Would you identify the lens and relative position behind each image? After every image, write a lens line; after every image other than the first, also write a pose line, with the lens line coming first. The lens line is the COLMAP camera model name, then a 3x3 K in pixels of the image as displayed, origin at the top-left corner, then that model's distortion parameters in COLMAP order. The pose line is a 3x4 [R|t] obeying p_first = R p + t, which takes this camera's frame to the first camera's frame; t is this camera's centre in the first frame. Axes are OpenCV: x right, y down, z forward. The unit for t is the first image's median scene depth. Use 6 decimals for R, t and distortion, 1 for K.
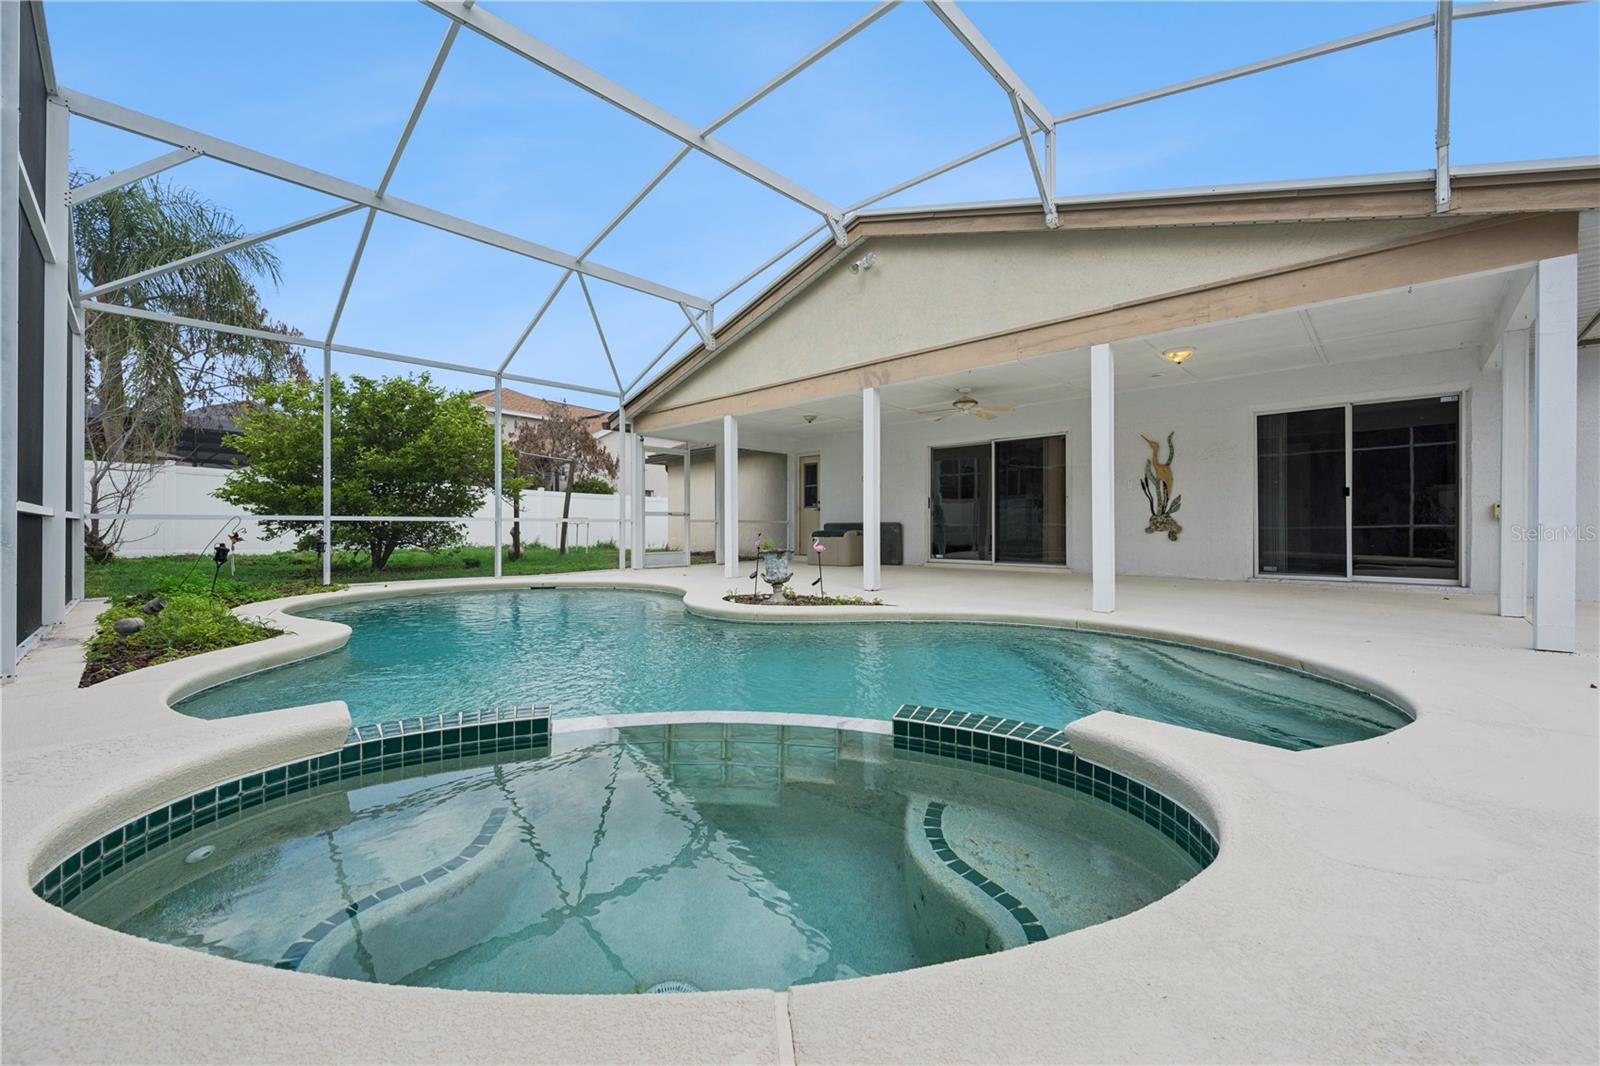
lens RADIAL K [[618.5, 0, 771.7], [0, 618.5, 541.0], [0, 0, 1]] dist [-0.001948, -0.000313]
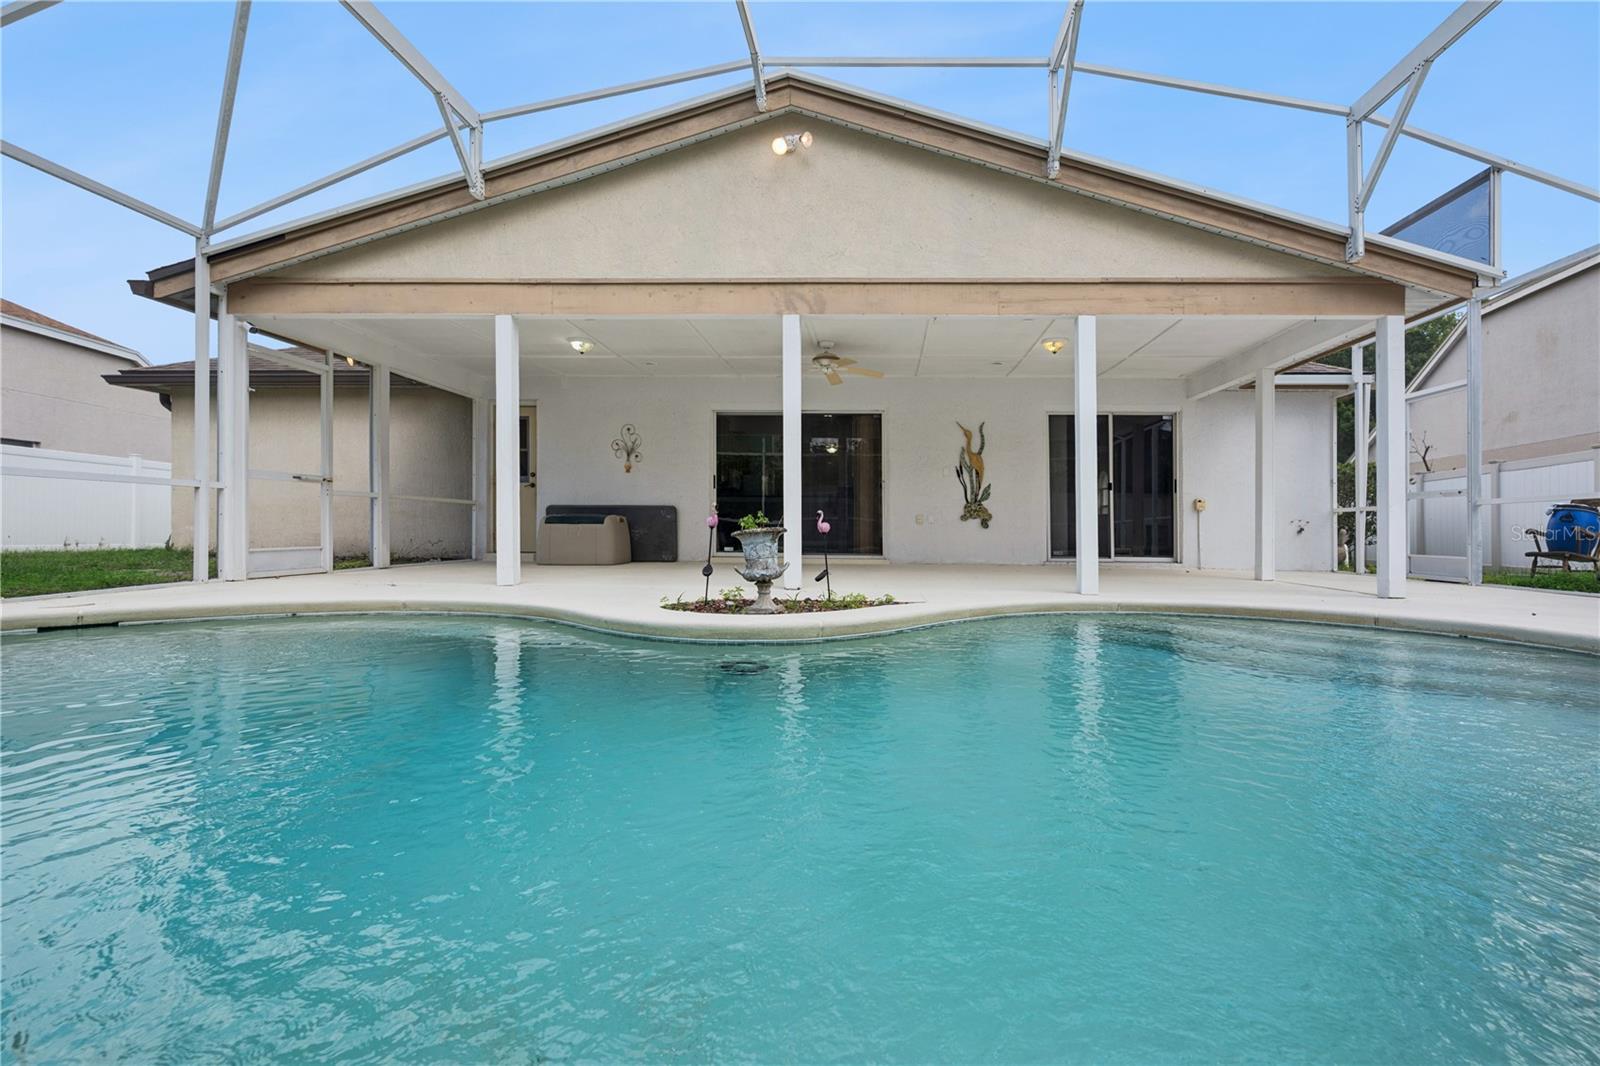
lens RADIAL K [[709.9, 0, 851.3], [0, 709.9, 532.5], [0, 0, 1]] dist [-0.000116, 0.000098]
pose [[0.732693, 0.003762, 0.680549, -0.309465], [0.005662, 0.999916, -0.011623, 0.018914], [-0.680536, 0.012370, 0.732610, 0.284655]]
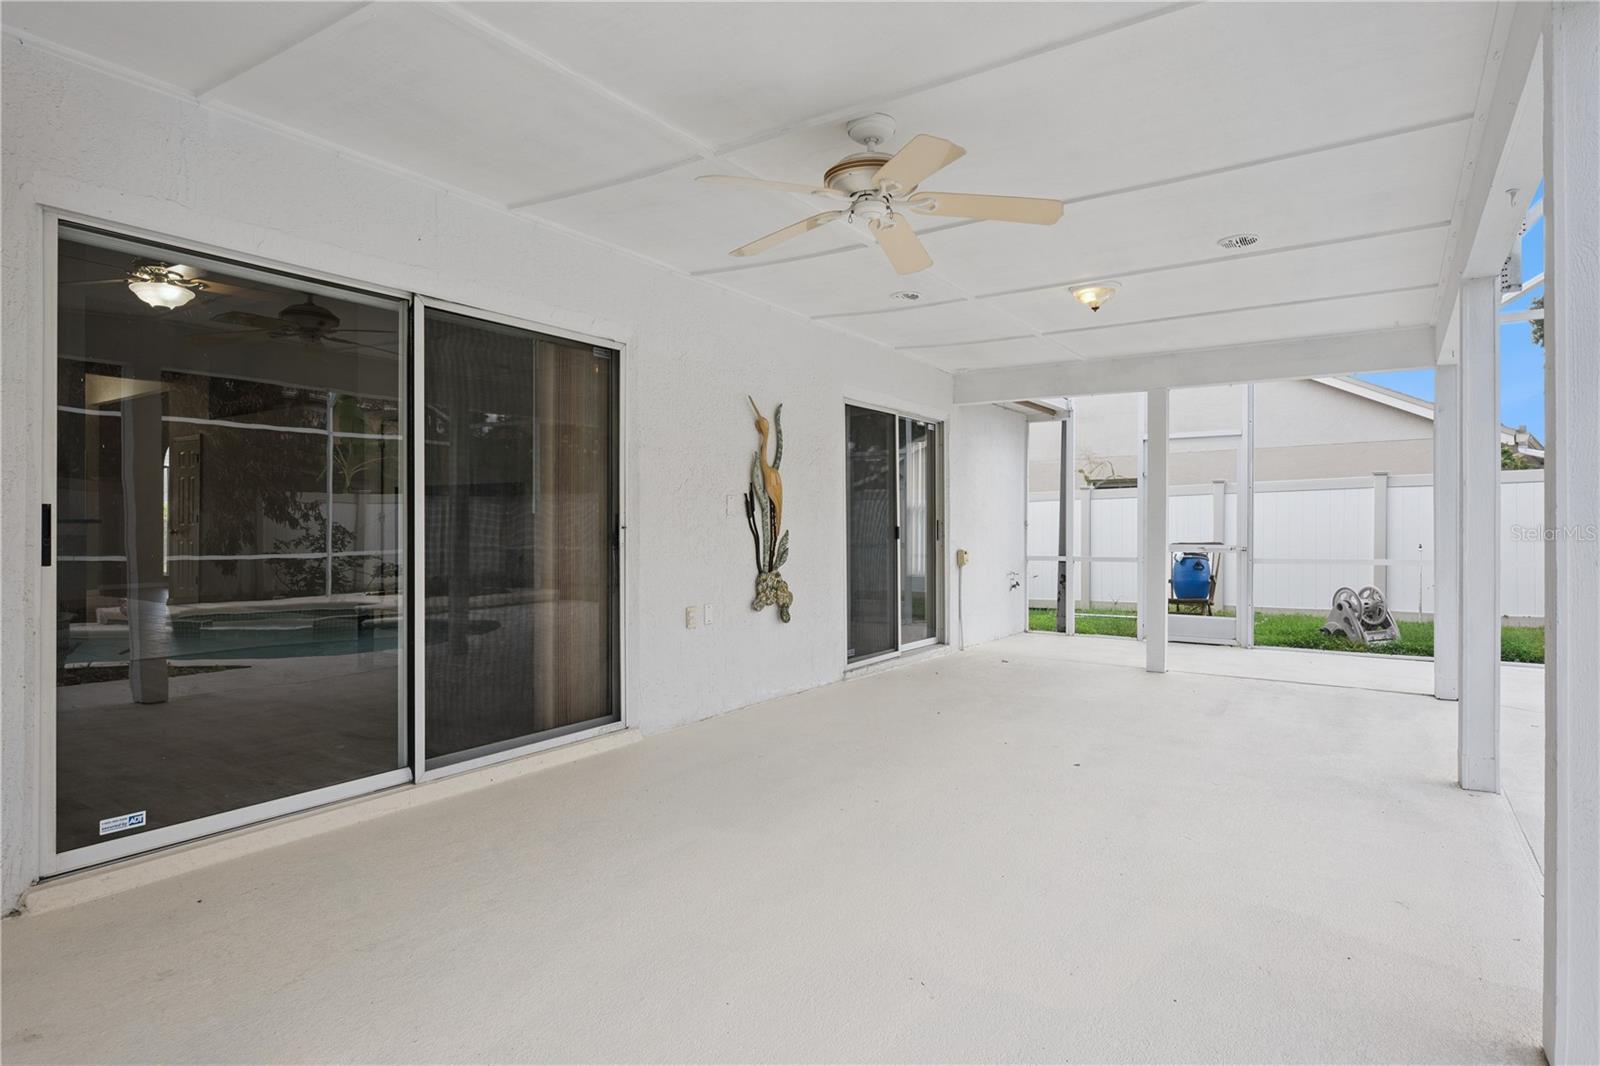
lens RADIAL K [[861.1, 0, 800.0], [0, 861.1, 533.0], [0, 0, 1]] dist [0.003308, -0.000098]
pose [[-0.196489, -0.005748, 0.980489, -0.028823], [0.024653, 0.999638, 0.010801, -0.078818], [-0.980196, 0.026294, -0.196276, 1.106819]]
